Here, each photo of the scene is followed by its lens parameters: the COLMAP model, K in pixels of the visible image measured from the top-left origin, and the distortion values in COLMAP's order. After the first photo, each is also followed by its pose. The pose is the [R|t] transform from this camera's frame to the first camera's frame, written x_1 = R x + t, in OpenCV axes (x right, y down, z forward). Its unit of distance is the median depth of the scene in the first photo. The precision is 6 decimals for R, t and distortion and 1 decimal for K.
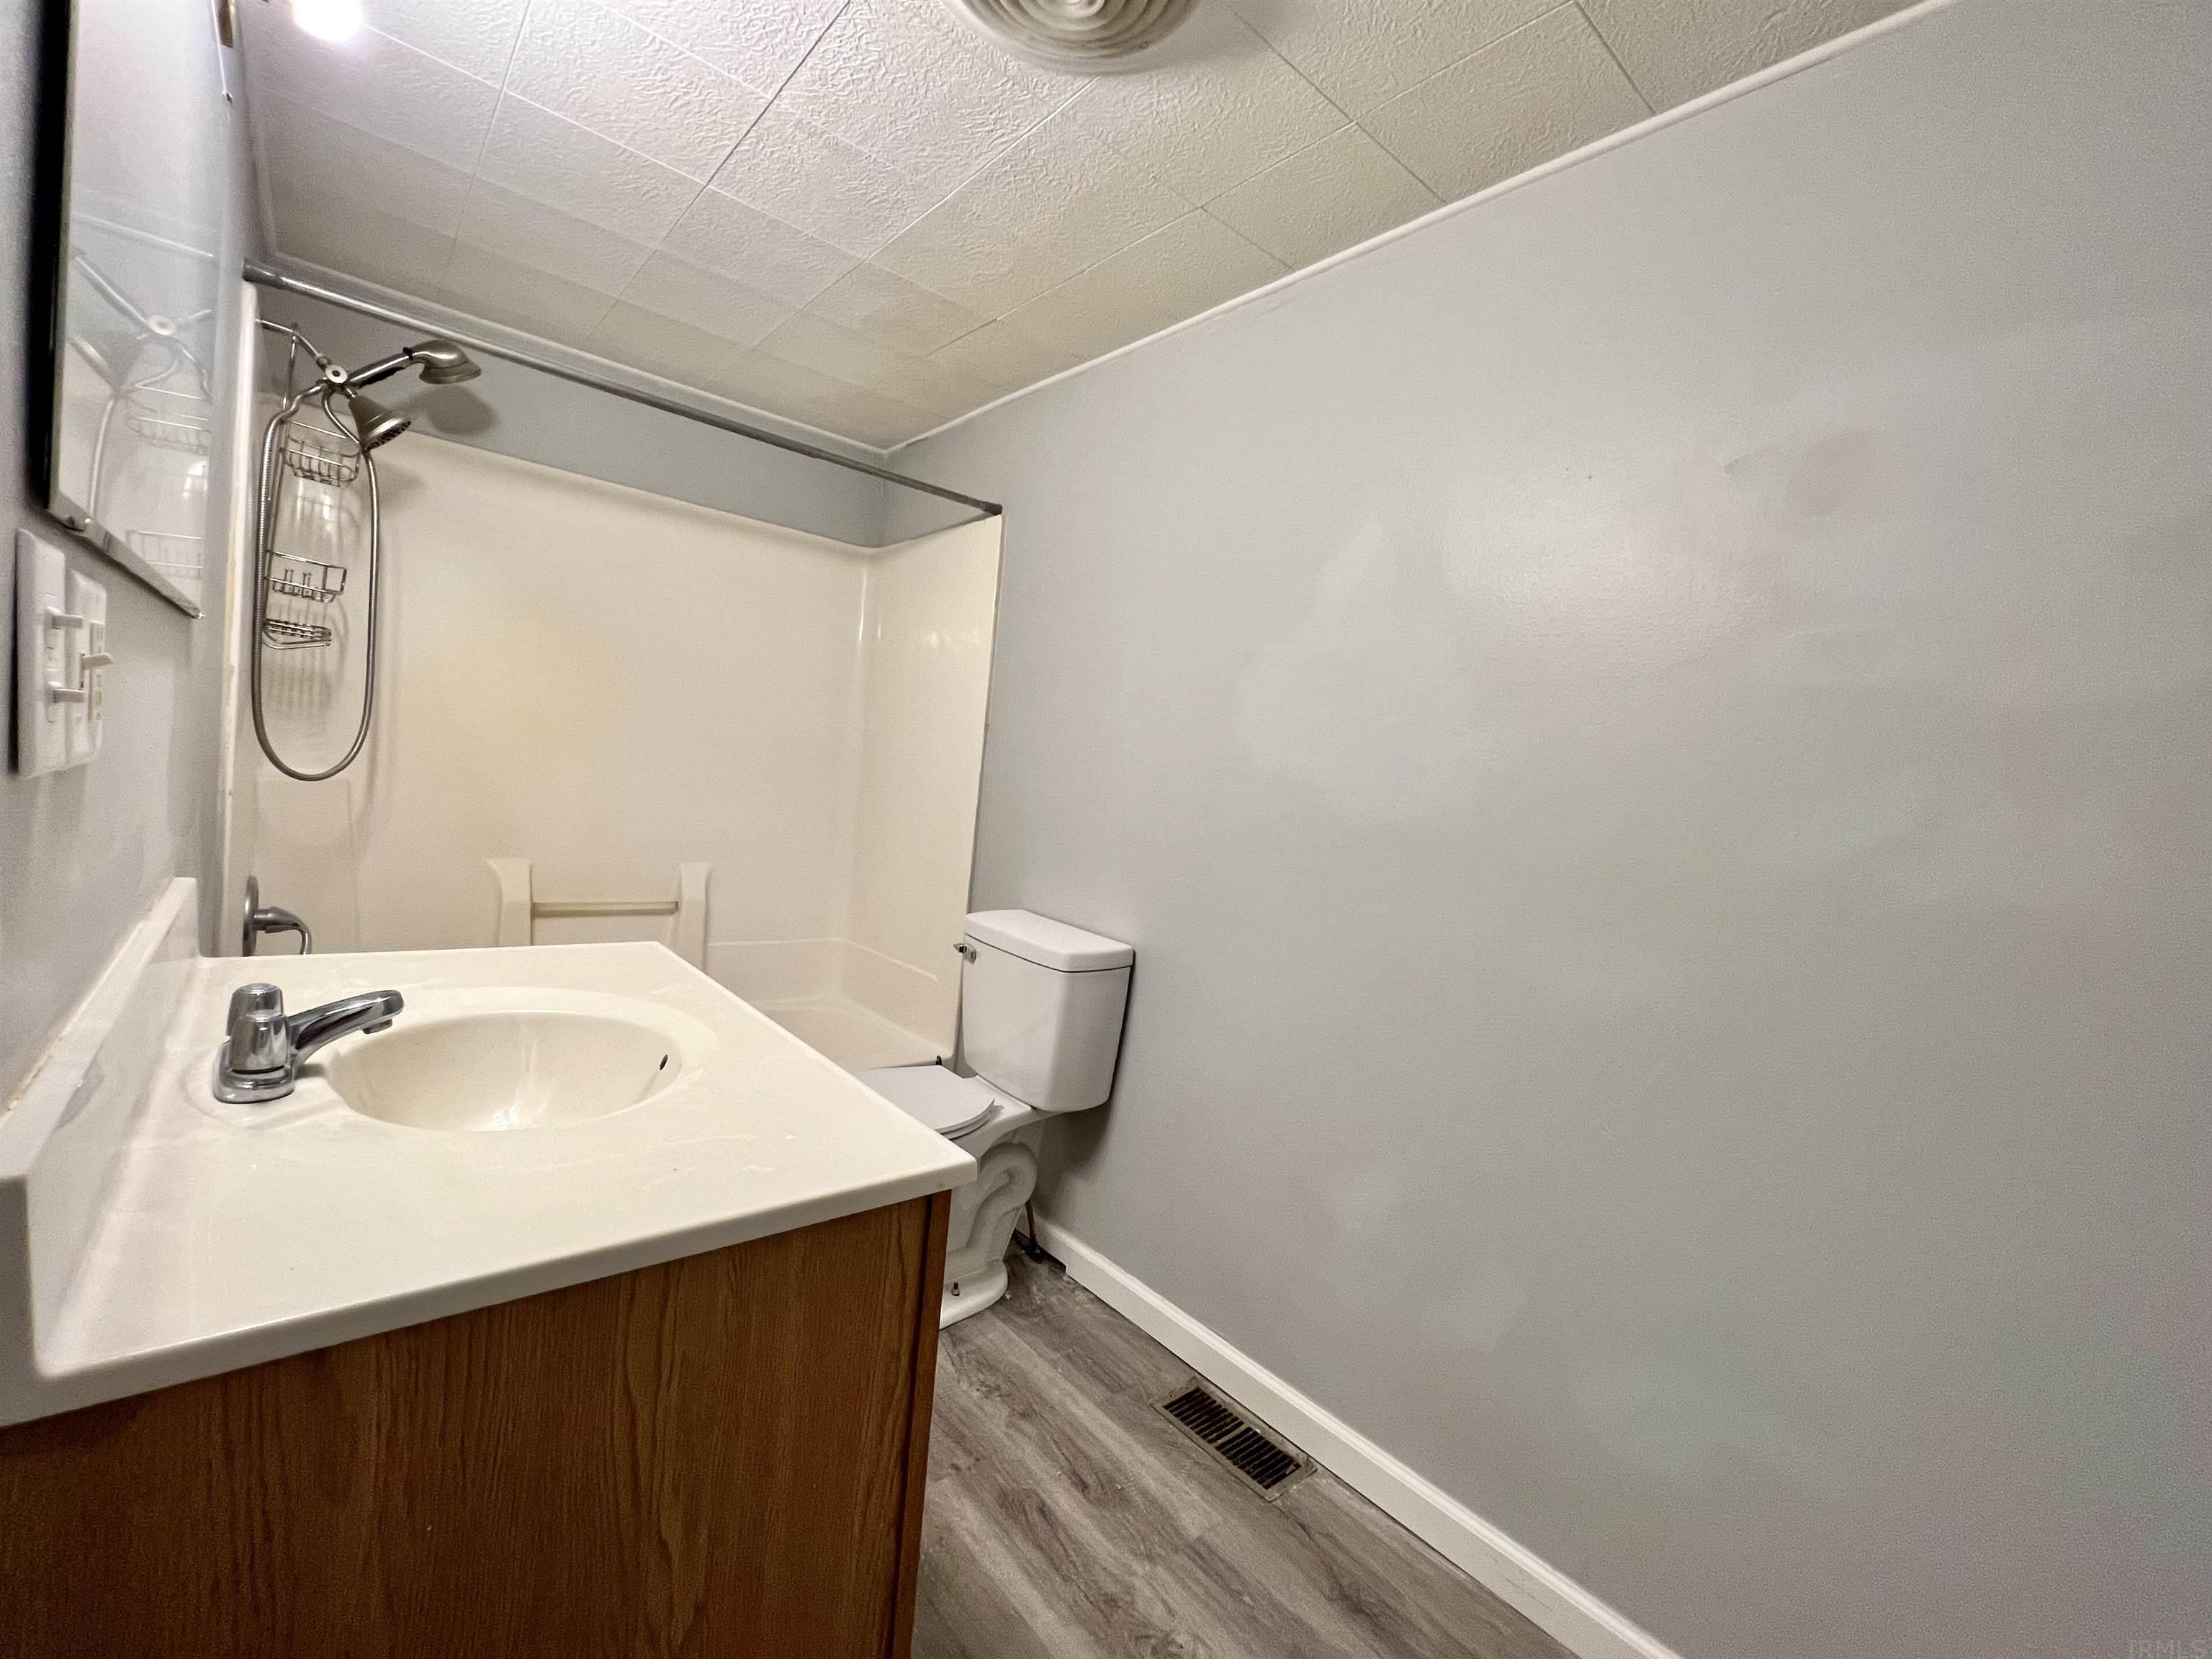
lens RADIAL K [[945.9, 0, 1106.0], [0, 945.9, 829.5], [0, 0, 1]] dist [0.004026, 0.000548]
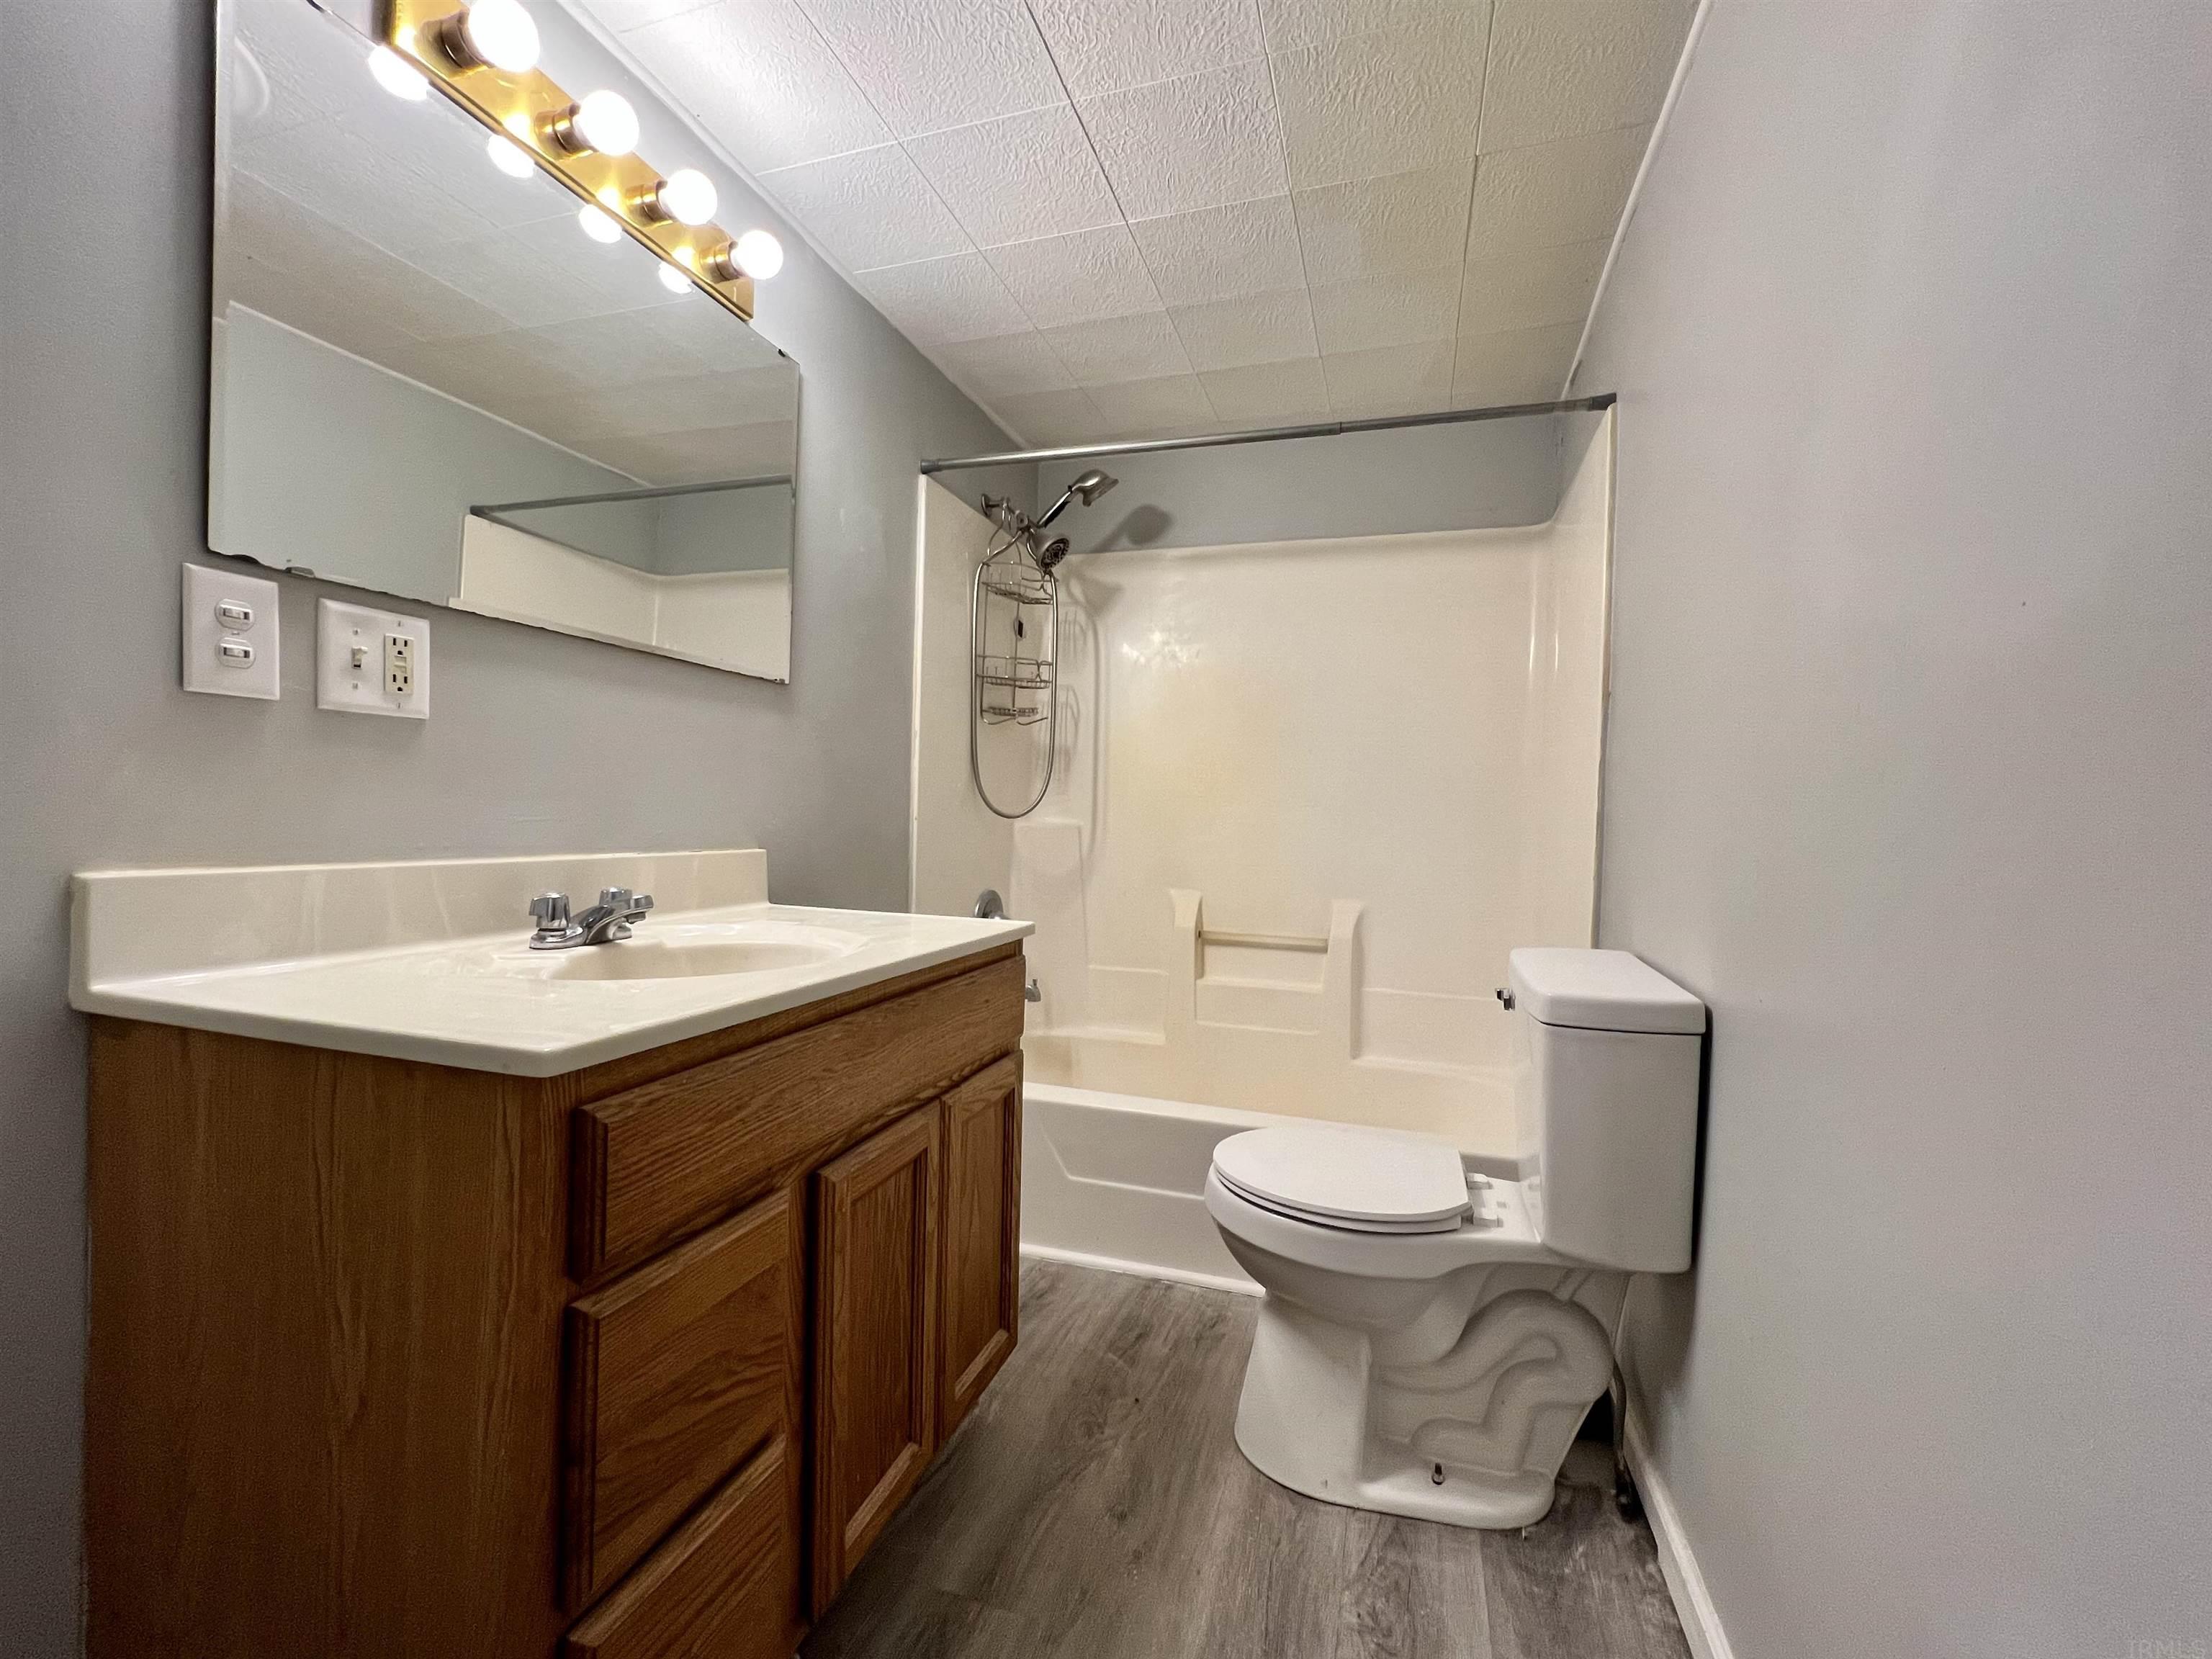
lens RADIAL K [[945.9, 0, 1106.0], [0, 945.9, 829.5], [0, 0, 1]] dist [0.004026, 0.000548]
pose [[0.511808, -0.076275, -0.855707, 0.352666], [-0.025107, 0.994297, -0.103645, 0.092673], [0.858733, 0.074531, 0.506974, 0.402918]]
